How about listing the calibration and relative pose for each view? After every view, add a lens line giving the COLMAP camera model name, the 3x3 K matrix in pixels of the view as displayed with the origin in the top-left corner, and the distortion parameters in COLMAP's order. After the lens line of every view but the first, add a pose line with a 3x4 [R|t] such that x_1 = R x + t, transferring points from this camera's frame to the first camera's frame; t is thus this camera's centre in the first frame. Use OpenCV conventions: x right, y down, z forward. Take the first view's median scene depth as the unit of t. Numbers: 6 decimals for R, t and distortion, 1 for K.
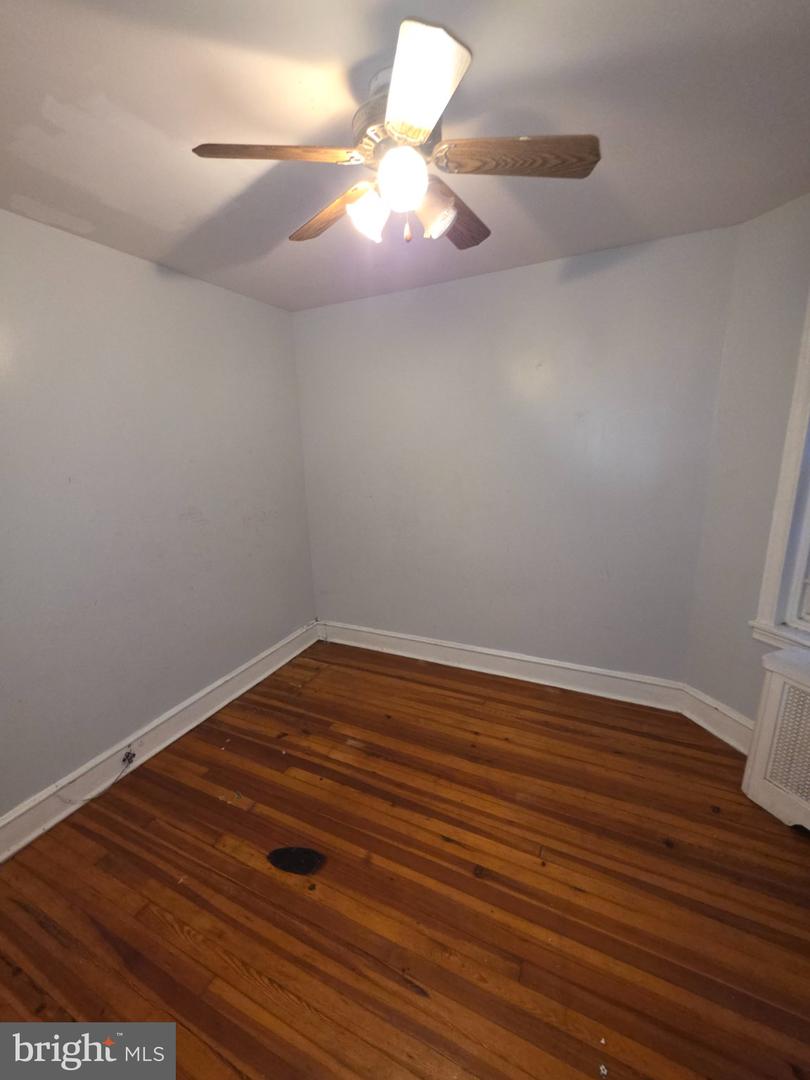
lens RADIAL K [[433.2, 0, 404.2], [0, 433.2, 546.4], [0, 0, 1]] dist [-0.000924, 0.000080]
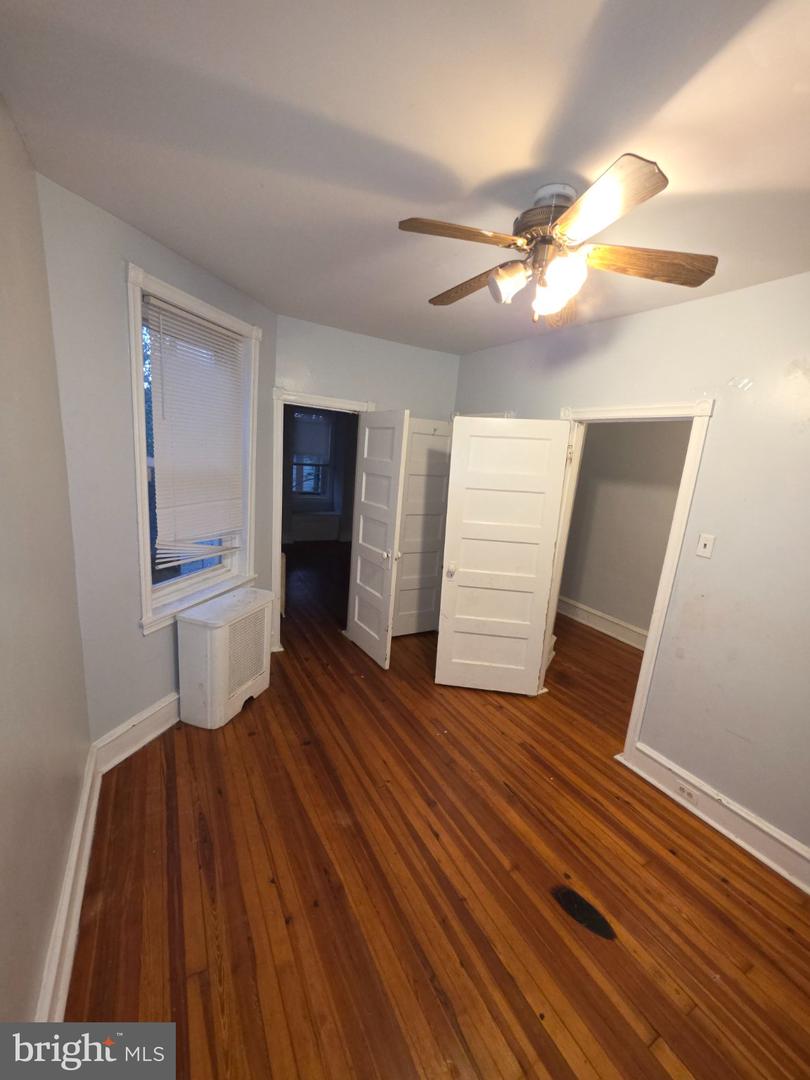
lens RADIAL K [[433.2, 0, 404.2], [0, 433.2, 546.4], [0, 0, 1]] dist [-0.000924, 0.000080]
pose [[-0.815126, -0.154959, 0.558173, -0.324316], [0.081995, 0.922993, 0.375980, -0.400397], [-0.573451, 0.352239, -0.739650, 1.591046]]
